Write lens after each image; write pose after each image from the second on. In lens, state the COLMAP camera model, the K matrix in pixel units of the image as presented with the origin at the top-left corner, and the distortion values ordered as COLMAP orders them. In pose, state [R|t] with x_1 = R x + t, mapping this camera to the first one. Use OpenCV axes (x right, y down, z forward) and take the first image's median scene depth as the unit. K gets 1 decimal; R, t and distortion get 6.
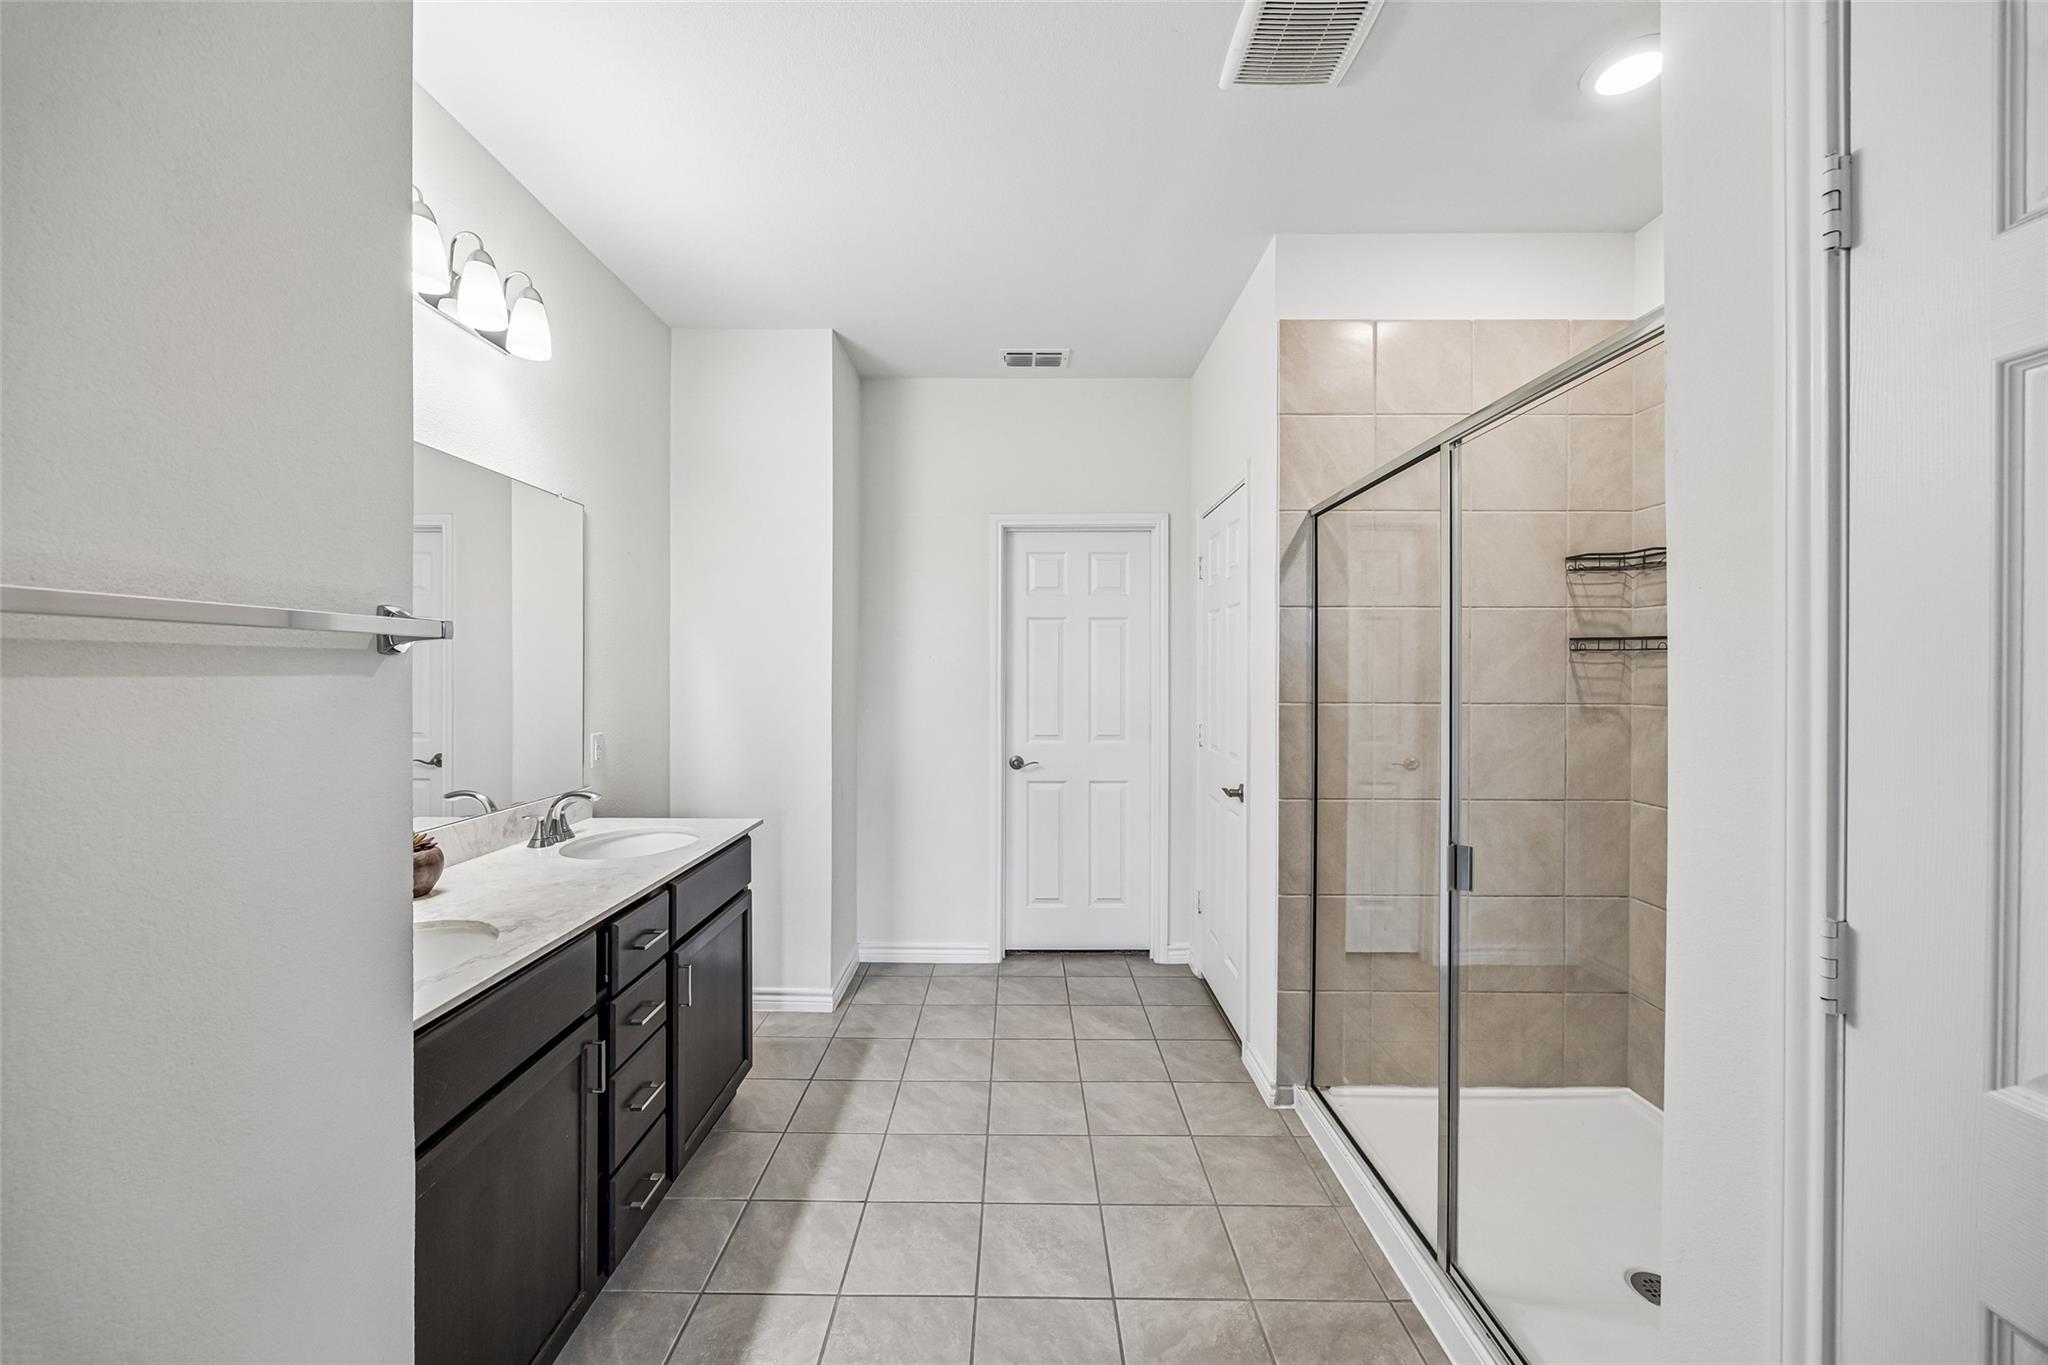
lens RADIAL K [[798.5, 0, 1024.1], [0, 798.5, 682.2], [0, 0, 1]] dist [0.003583, -0.000007]
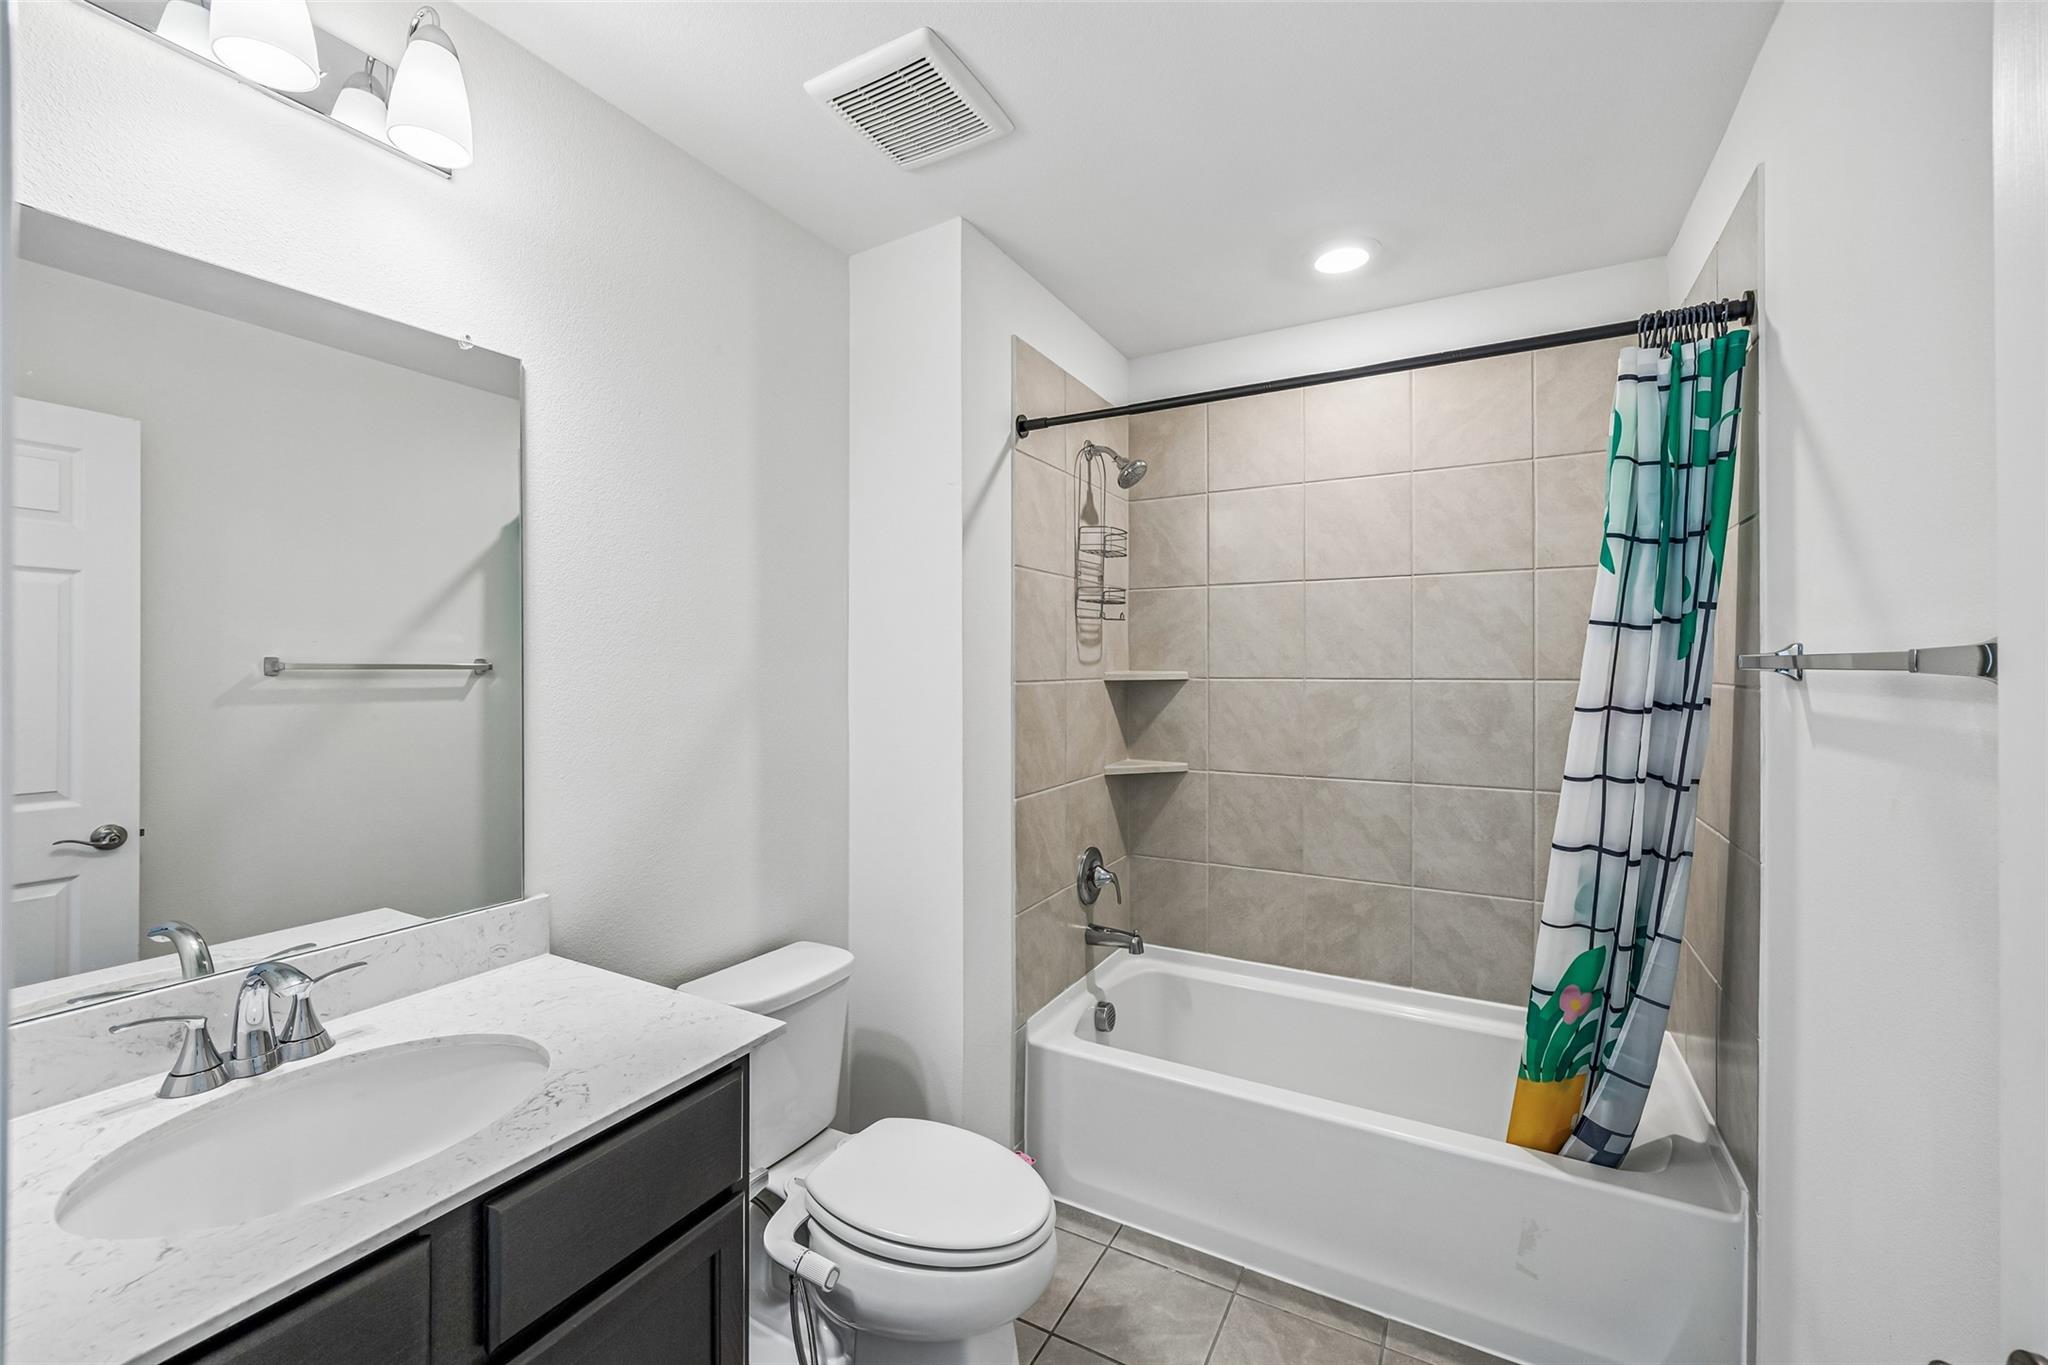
lens RADIAL K [[798.5, 0, 1016.0], [0, 798.5, 681.4], [0, 0, 1]] dist [0.003583, -0.000007]
pose [[0.866213, -0.029790, -0.498787, 0.028107], [0.029849, 0.999524, -0.007861, -0.007071], [0.498783, -0.008079, 0.866689, 0.787464]]
